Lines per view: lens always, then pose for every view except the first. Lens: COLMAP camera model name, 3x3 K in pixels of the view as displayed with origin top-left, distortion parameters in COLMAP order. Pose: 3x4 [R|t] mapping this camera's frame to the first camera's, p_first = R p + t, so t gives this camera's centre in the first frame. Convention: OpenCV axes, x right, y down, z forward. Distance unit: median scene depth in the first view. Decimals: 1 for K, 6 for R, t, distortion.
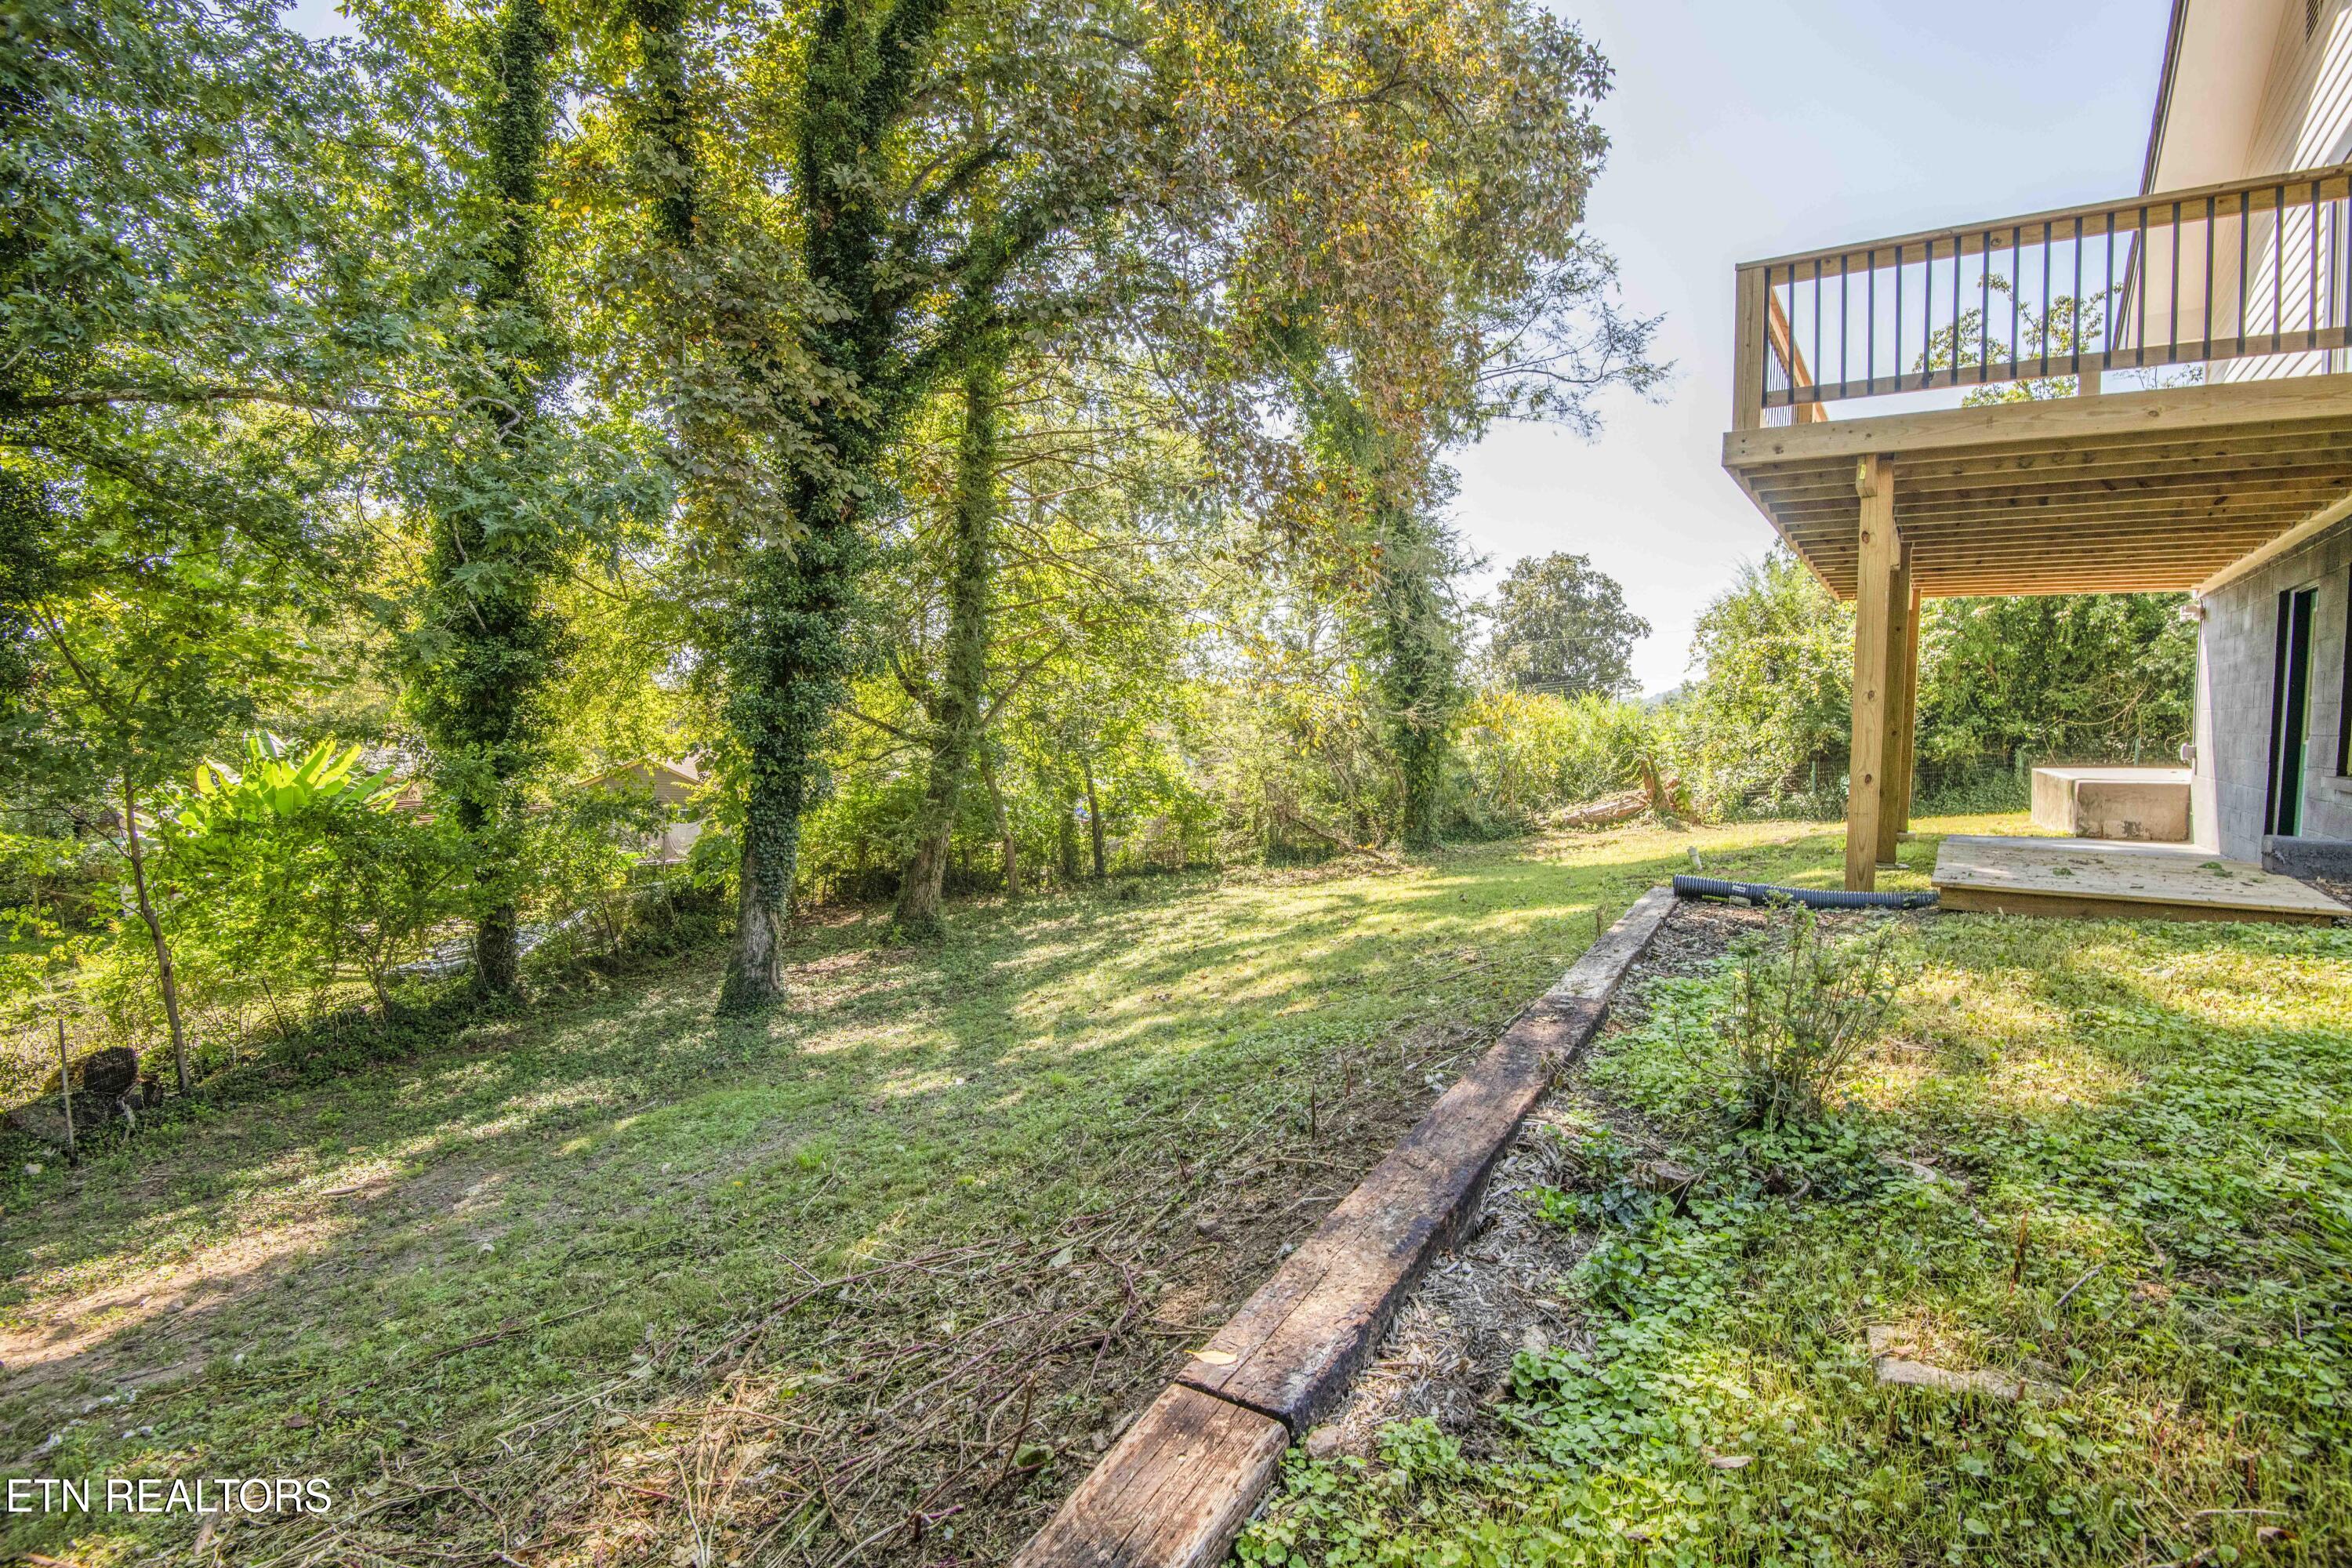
lens RADIAL K [[1079.4, 0, 1128.1], [0, 1079.4, 787.6], [0, 0, 1]] dist [-0.058581, -0.000096]
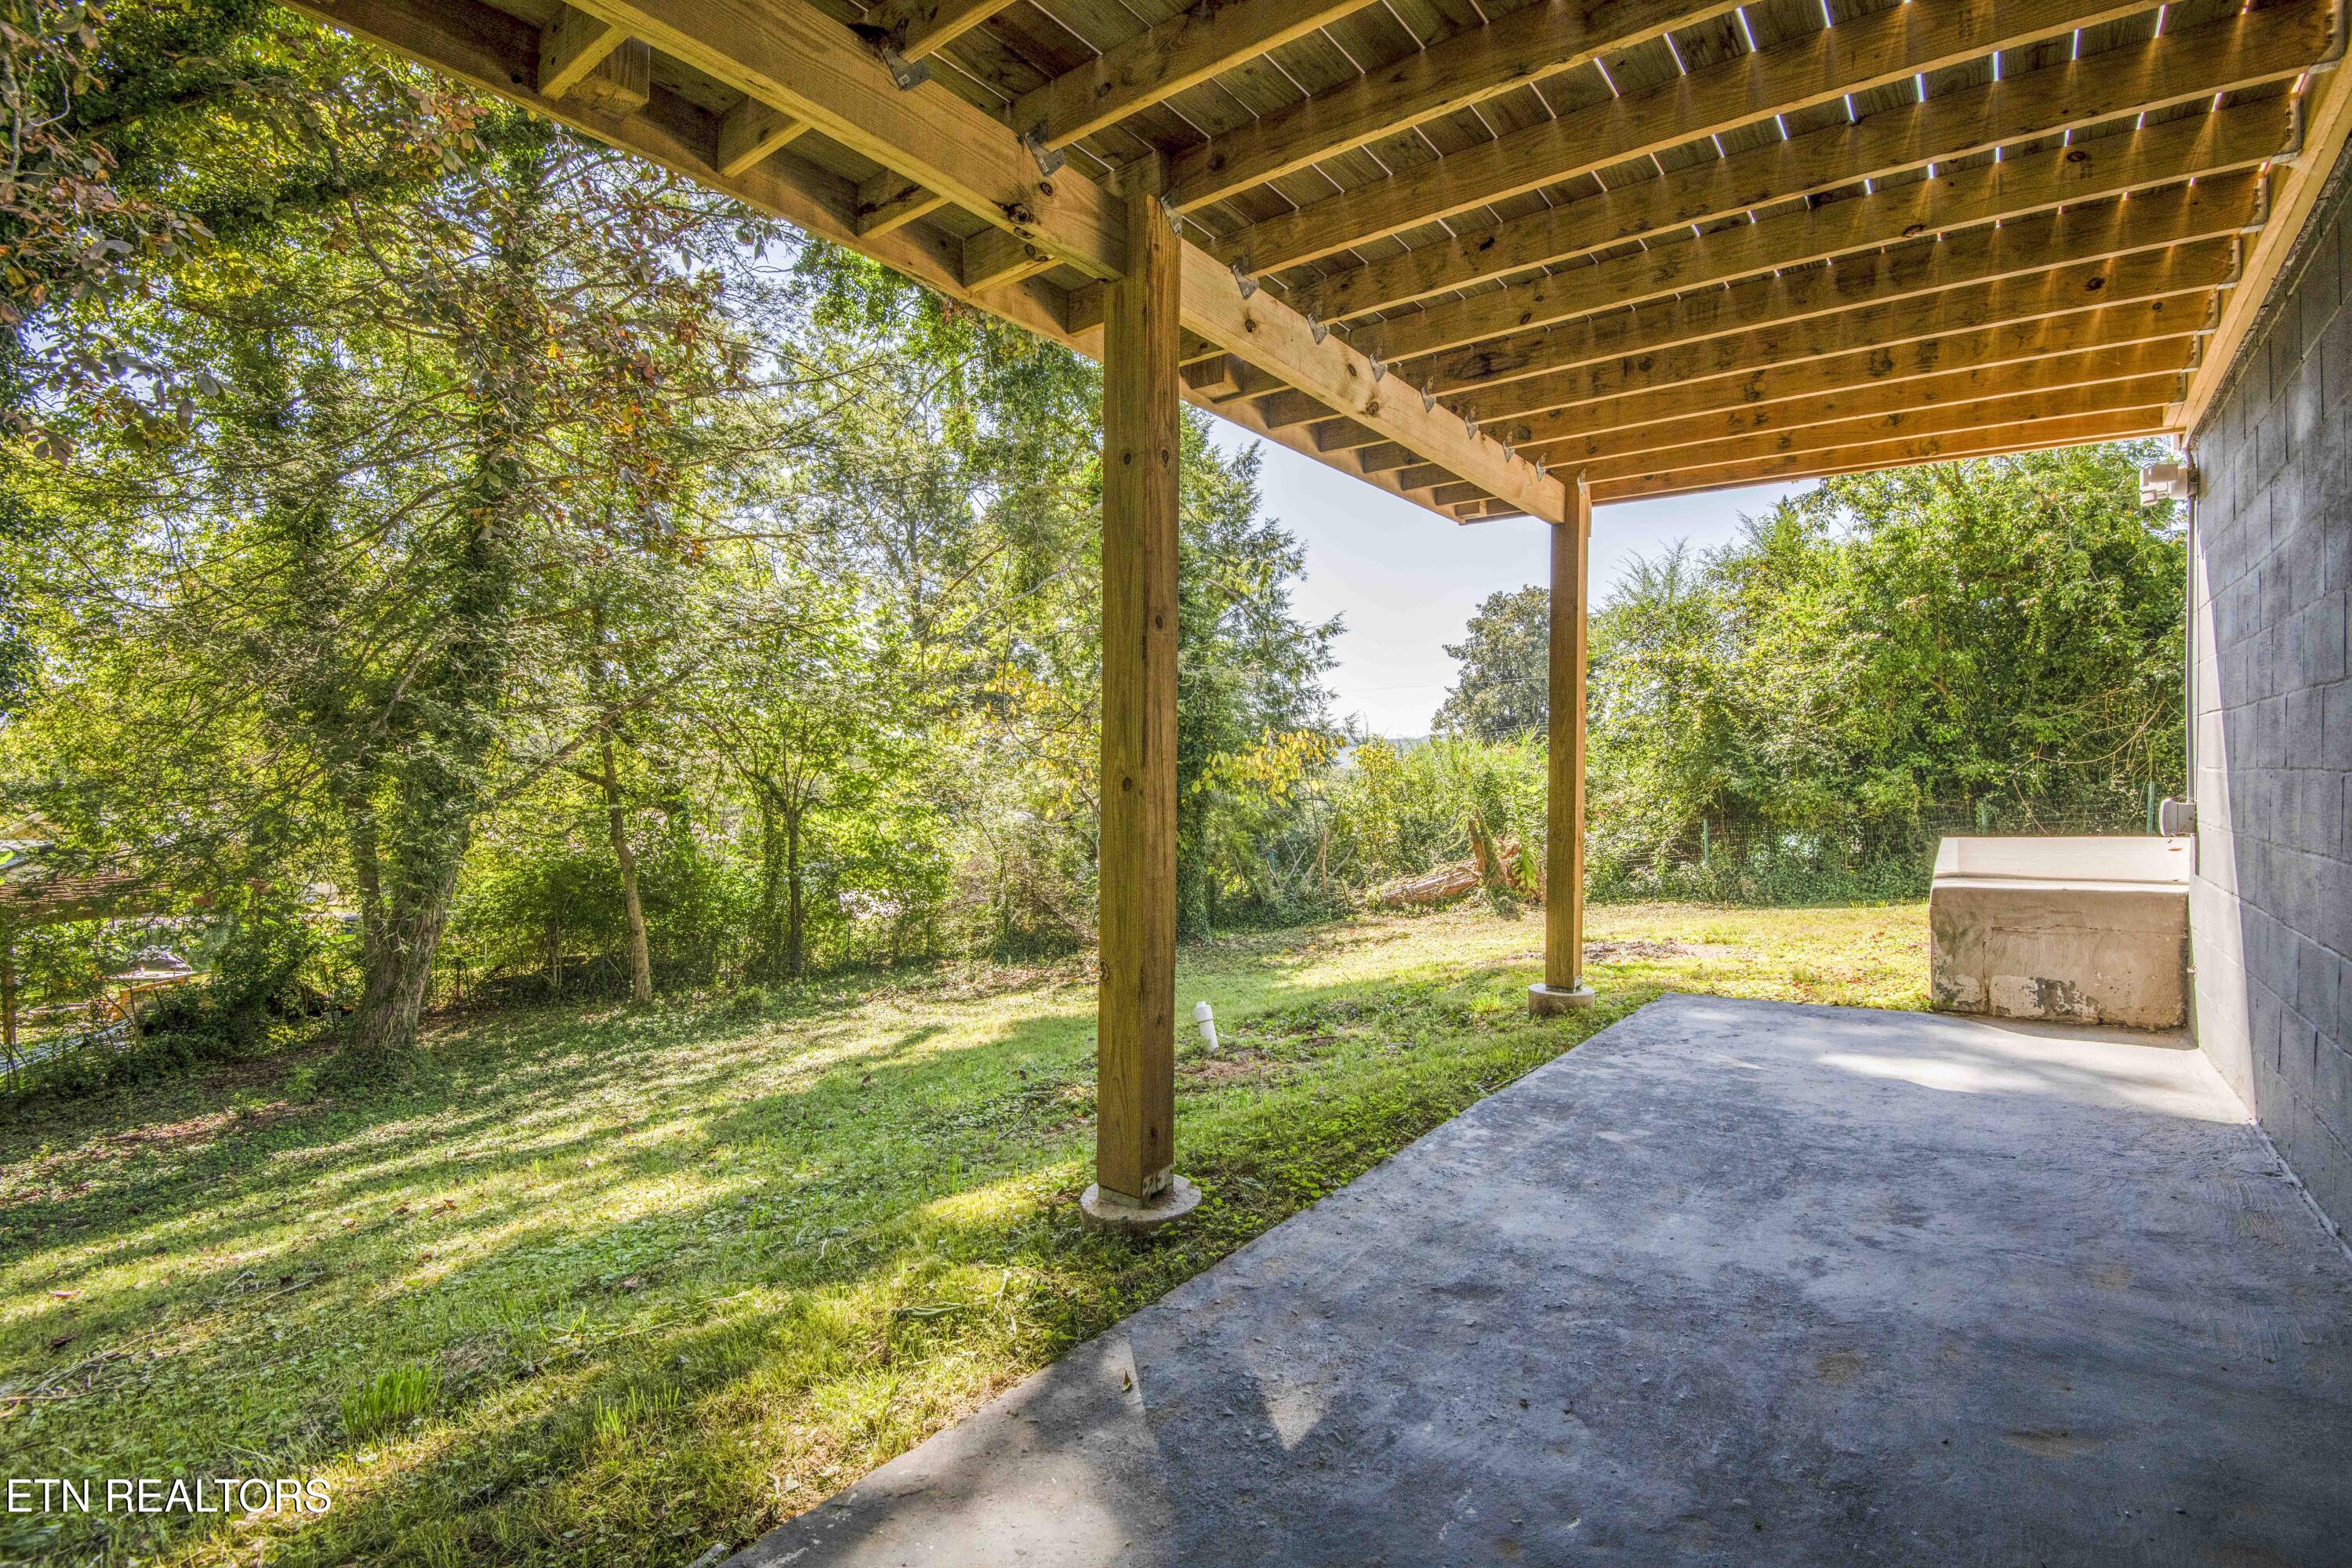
lens RADIAL K [[1084.5, 0, 1186.5], [0, 1084.5, 783.1], [0, 0, 1]] dist [-0.001176, -0.027839]
pose [[0.999830, -0.008659, 0.016257, 0.344166], [0.009497, 0.998593, -0.052180, -0.017536], [-0.015782, 0.052326, 0.998505, 0.307604]]
